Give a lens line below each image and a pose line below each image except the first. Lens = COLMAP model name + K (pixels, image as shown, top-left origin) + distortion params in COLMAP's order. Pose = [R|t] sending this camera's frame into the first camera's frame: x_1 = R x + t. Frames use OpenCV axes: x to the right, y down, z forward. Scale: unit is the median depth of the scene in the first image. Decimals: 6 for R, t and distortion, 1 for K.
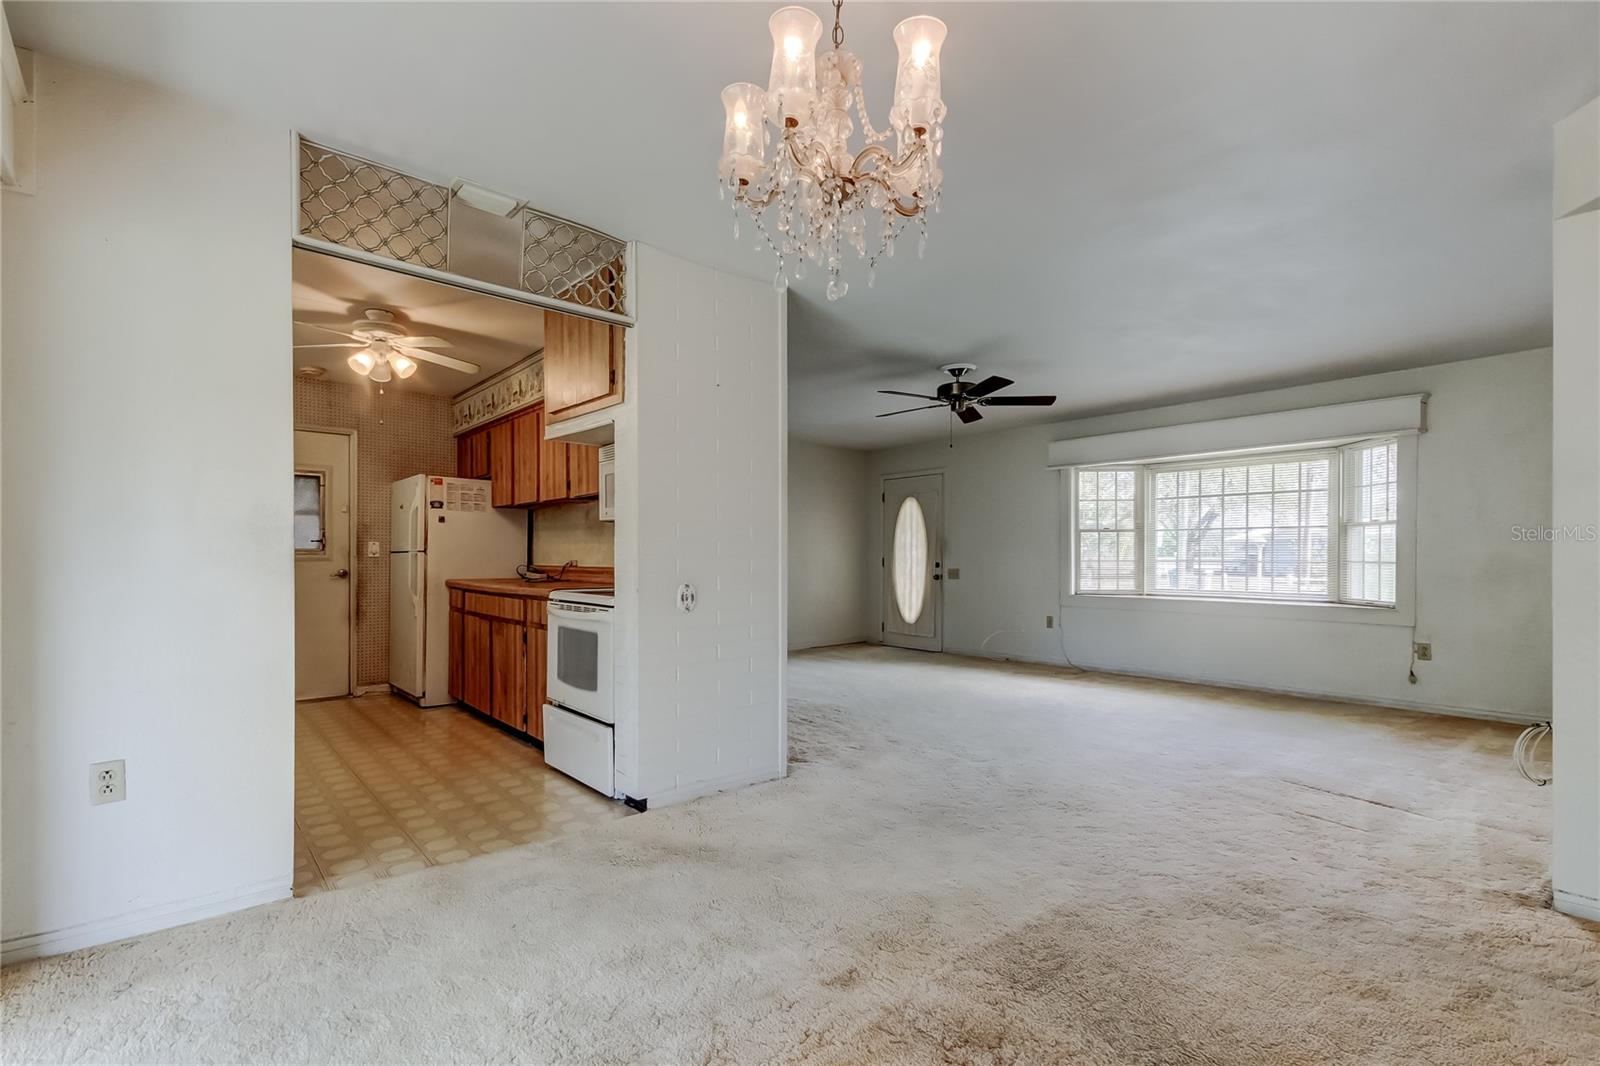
lens RADIAL K [[741.5, 0, 796.3], [0, 741.5, 543.0], [0, 0, 1]] dist [0.012708, 0.000217]
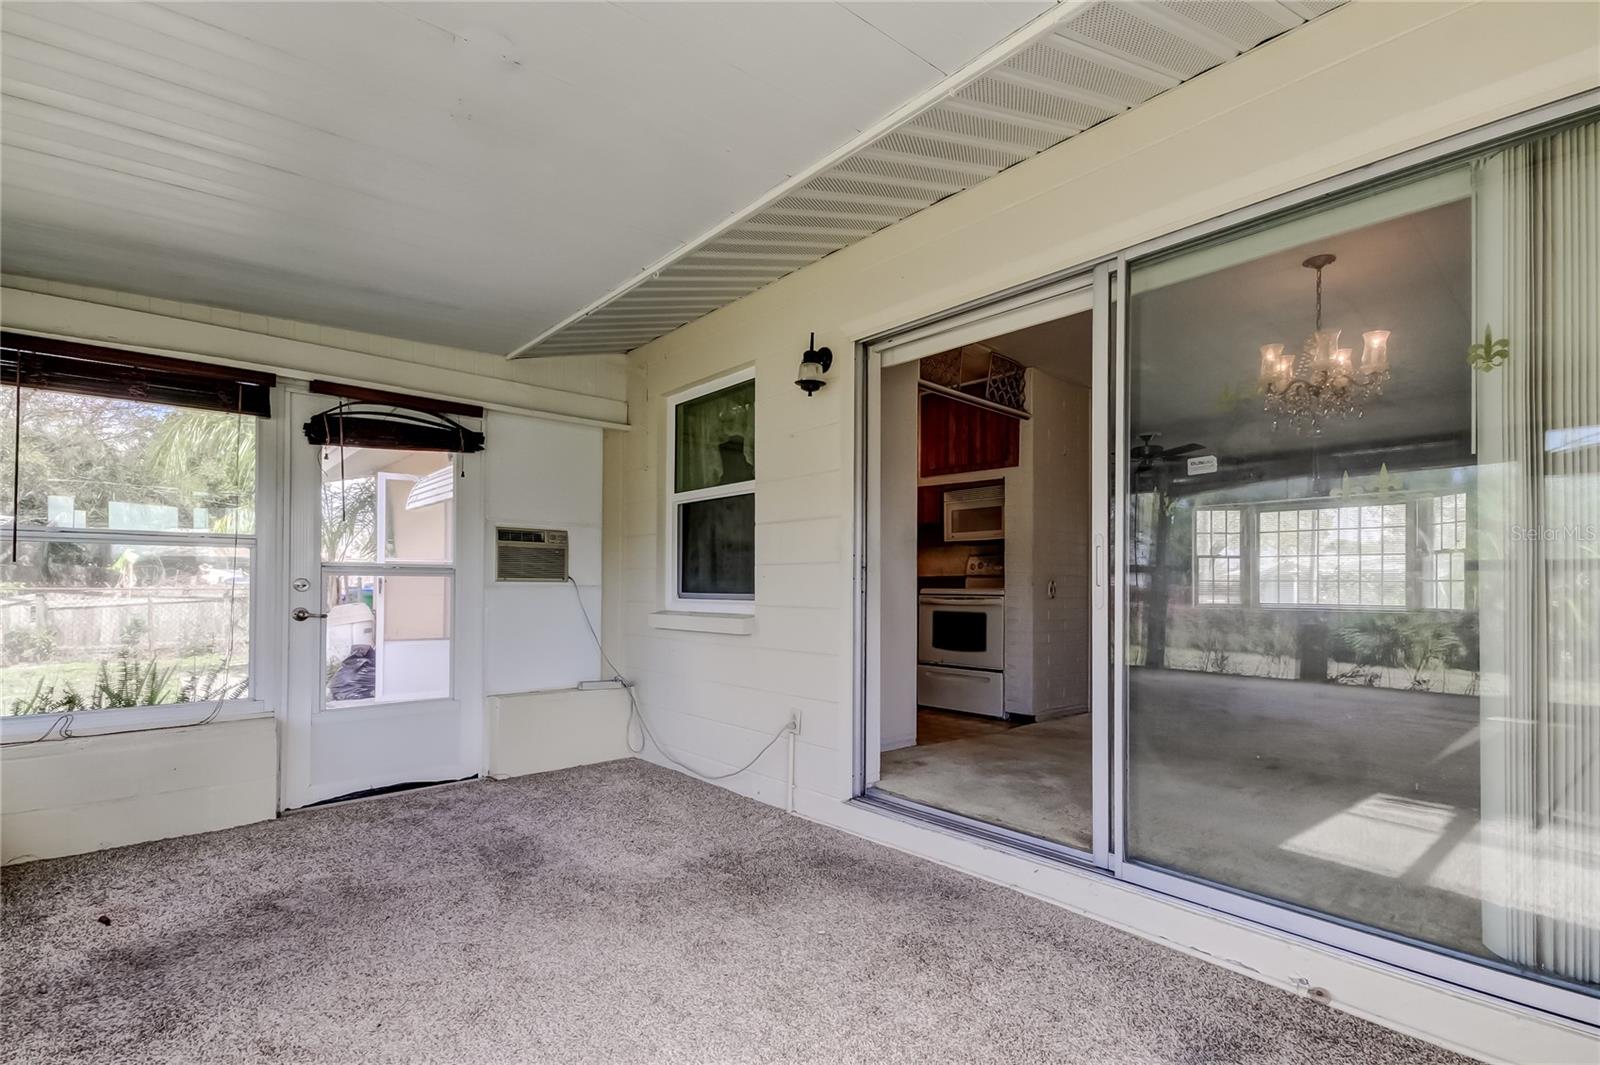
lens RADIAL K [[741.5, 0, 796.3], [0, 741.5, 542.5], [0, 0, 1]] dist [0.012708, 0.000217]
pose [[0.999767, 0.012236, 0.017782, -0.458146], [-0.011454, 0.998991, -0.043421, 0.031125], [-0.018295, 0.043207, 0.998899, -0.360731]]
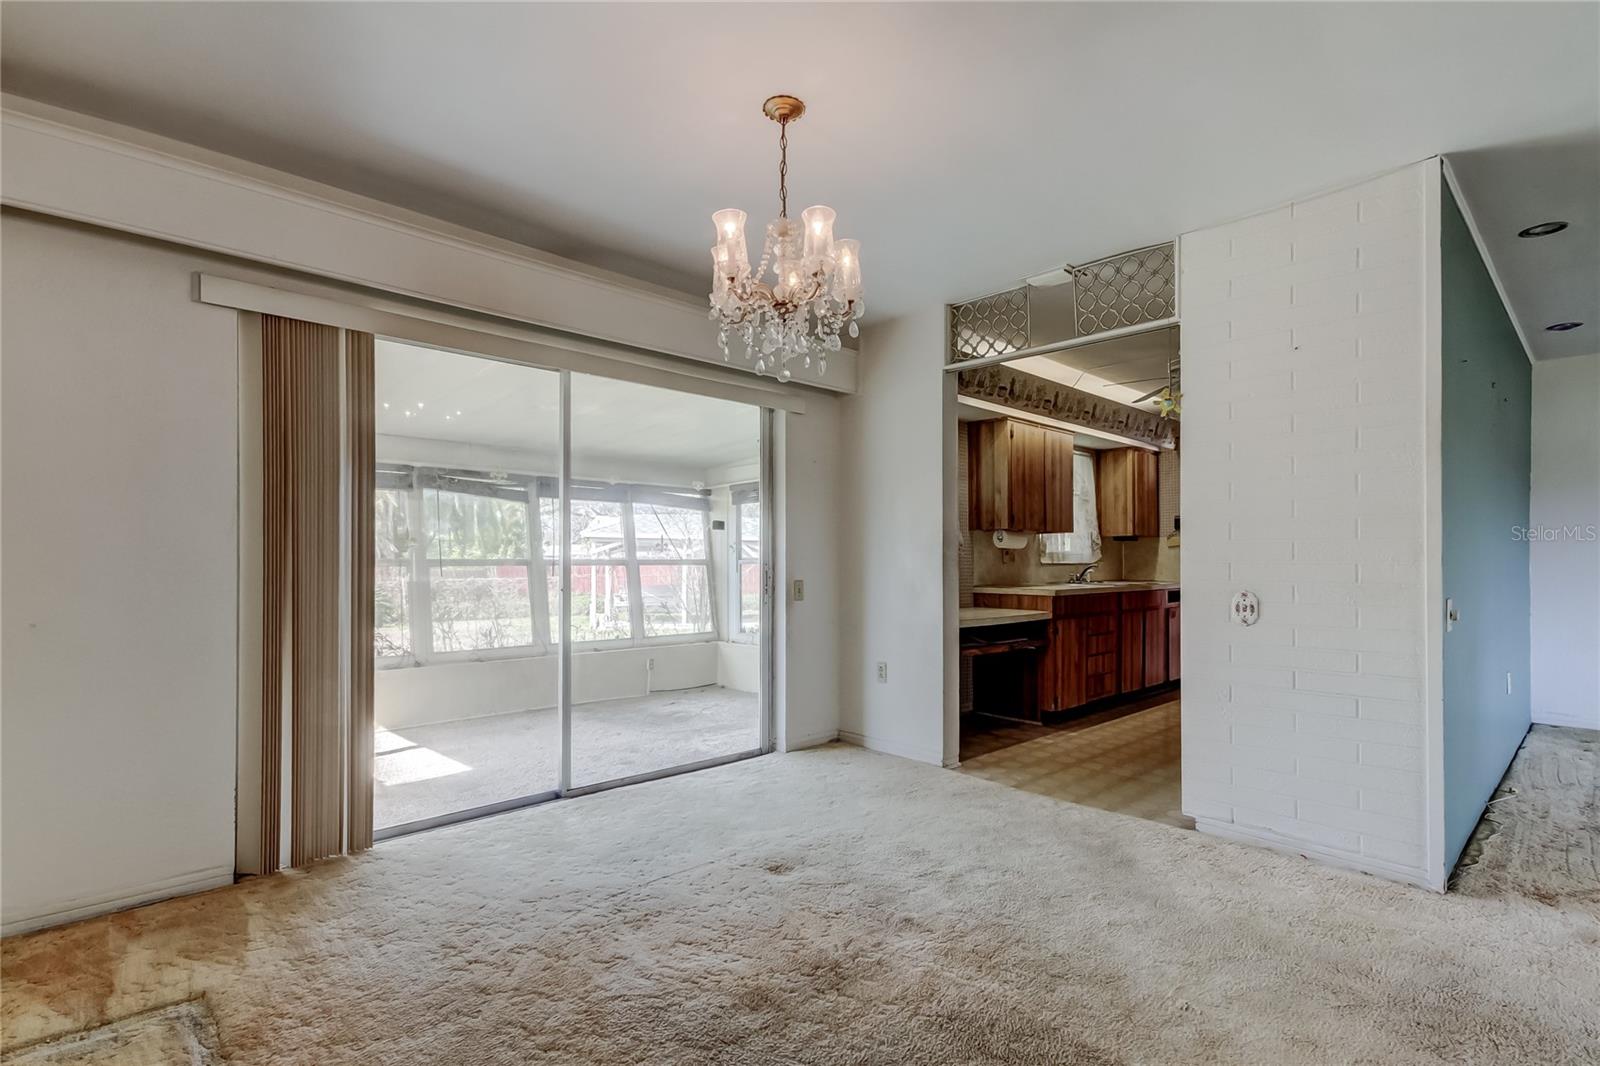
lens RADIAL K [[741.5, 0, 796.3], [0, 741.5, 543.0], [0, 0, 1]] dist [0.012708, 0.000217]
pose [[0.036905, -0.025804, -0.998986, 0.446832], [0.019937, 0.999487, -0.025081, 0.005529], [0.999120, -0.018991, 0.037400, 0.284424]]
